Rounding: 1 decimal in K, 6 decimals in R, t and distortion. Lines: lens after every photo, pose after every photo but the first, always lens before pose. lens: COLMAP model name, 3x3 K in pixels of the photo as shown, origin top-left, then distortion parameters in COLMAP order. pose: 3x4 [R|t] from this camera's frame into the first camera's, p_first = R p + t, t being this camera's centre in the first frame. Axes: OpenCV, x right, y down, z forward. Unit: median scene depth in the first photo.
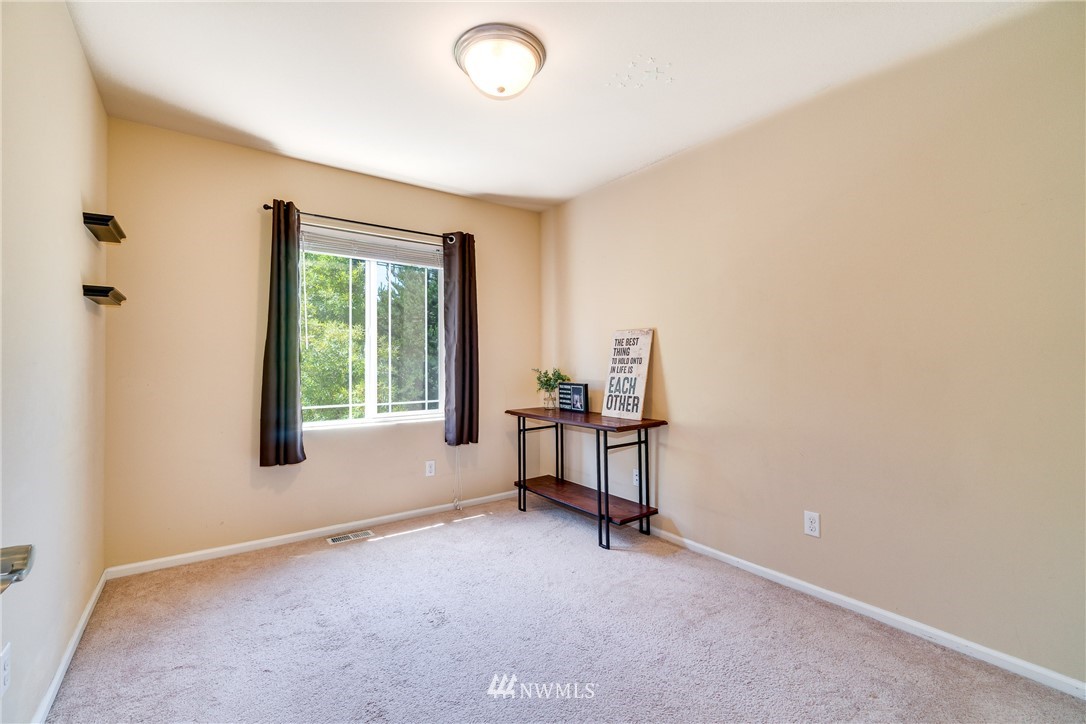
lens RADIAL K [[461.7, 0, 536.0], [0, 461.7, 358.7], [0, 0, 1]] dist [-0.004611, 0.000297]
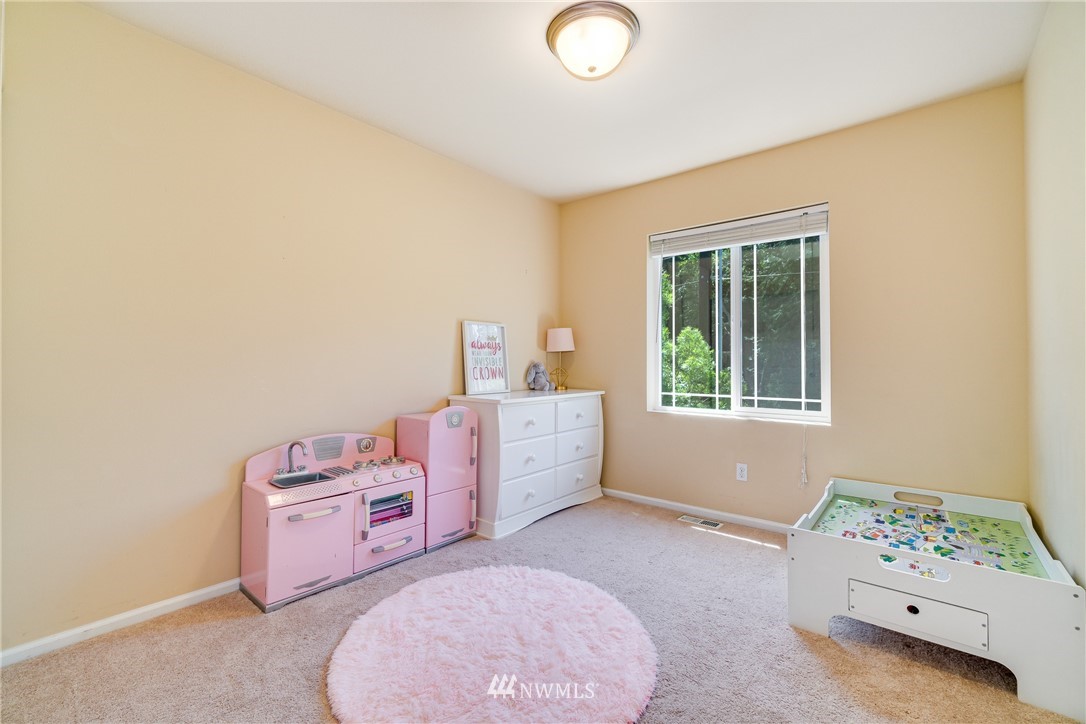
lens RADIAL K [[461.7, 0, 540.4], [0, 461.7, 364.6], [0, 0, 1]] dist [-0.004611, 0.000297]
pose [[0.238287, 0.014557, -0.971086, 0.472491], [0.017244, 0.999667, 0.019216, 0.006511], [0.971042, -0.021325, 0.237956, 0.375315]]
